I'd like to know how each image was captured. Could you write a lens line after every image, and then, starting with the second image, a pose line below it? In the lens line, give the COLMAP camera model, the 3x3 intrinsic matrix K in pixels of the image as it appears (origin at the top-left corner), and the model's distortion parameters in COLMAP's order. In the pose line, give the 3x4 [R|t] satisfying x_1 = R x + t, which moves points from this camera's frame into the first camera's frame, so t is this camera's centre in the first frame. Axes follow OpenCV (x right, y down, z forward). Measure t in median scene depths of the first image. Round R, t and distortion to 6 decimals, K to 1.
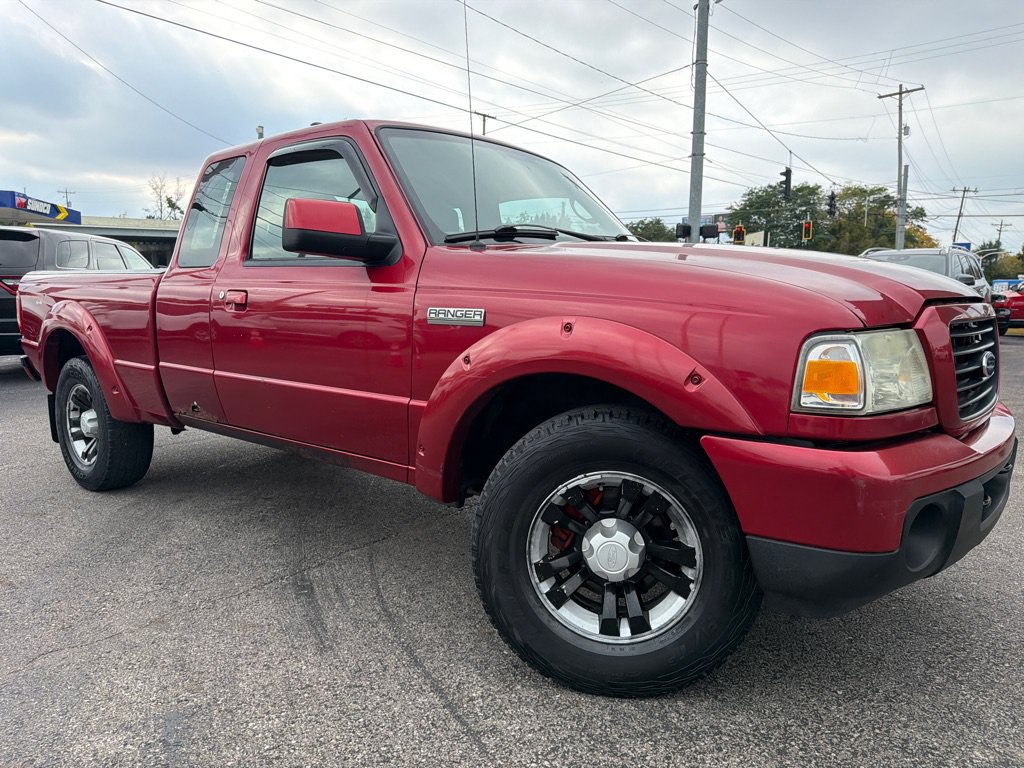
lens RADIAL K [[721.9, 0, 511.6], [0, 721.9, 384.4], [0, 0, 1]] dist [0.042840, -0.054376]
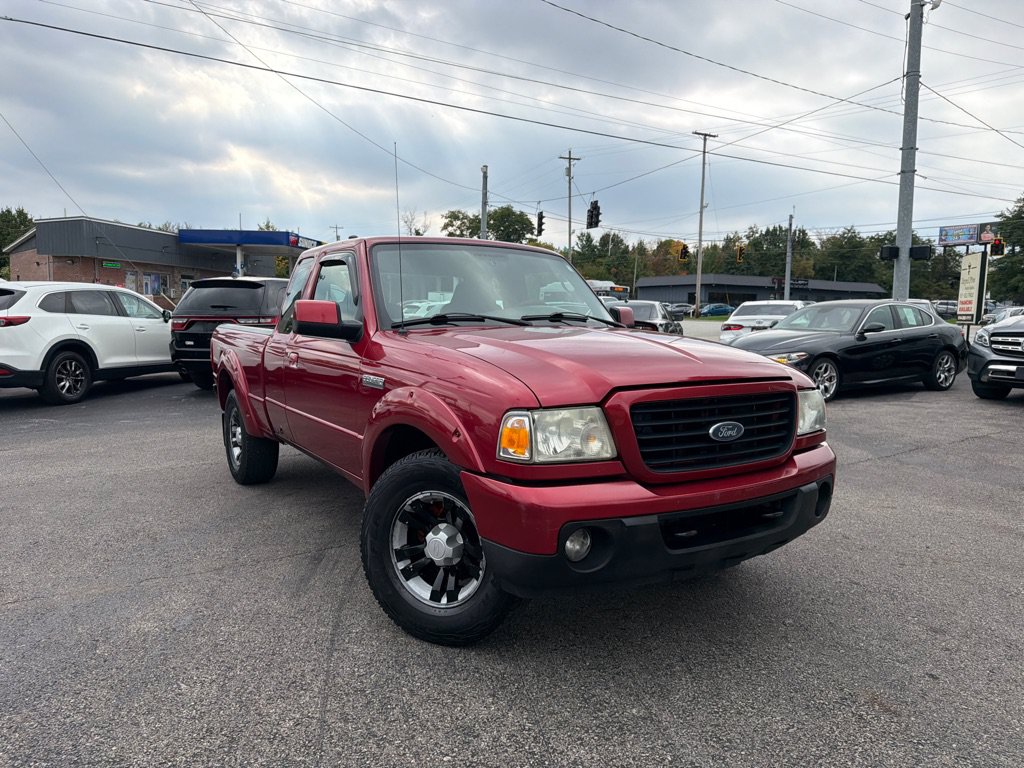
lens RADIAL K [[721.9, 0, 509.1], [0, 721.9, 378.4], [0, 0, 1]] dist [0.042840, -0.054376]
pose [[0.951527, 0.024564, -0.306583, 0.551576], [-0.035115, 0.998964, -0.028947, -0.056941], [0.305554, 0.038309, 0.951404, -0.294973]]
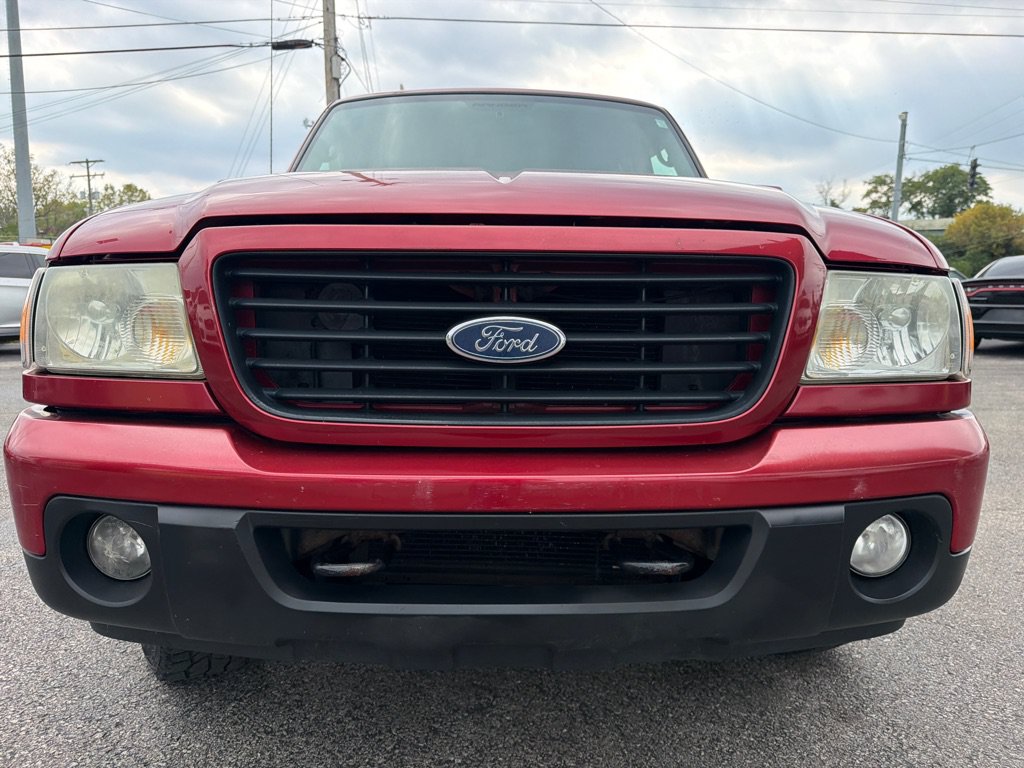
lens RADIAL K [[721.9, 0, 508.7], [0, 721.9, 381.9], [0, 0, 1]] dist [0.042840, -0.054376]
pose [[0.653096, 0.087927, -0.752153, 0.855703], [-0.092758, 0.995046, 0.035780, -0.012398], [0.751573, 0.046401, 0.658016, 0.532968]]
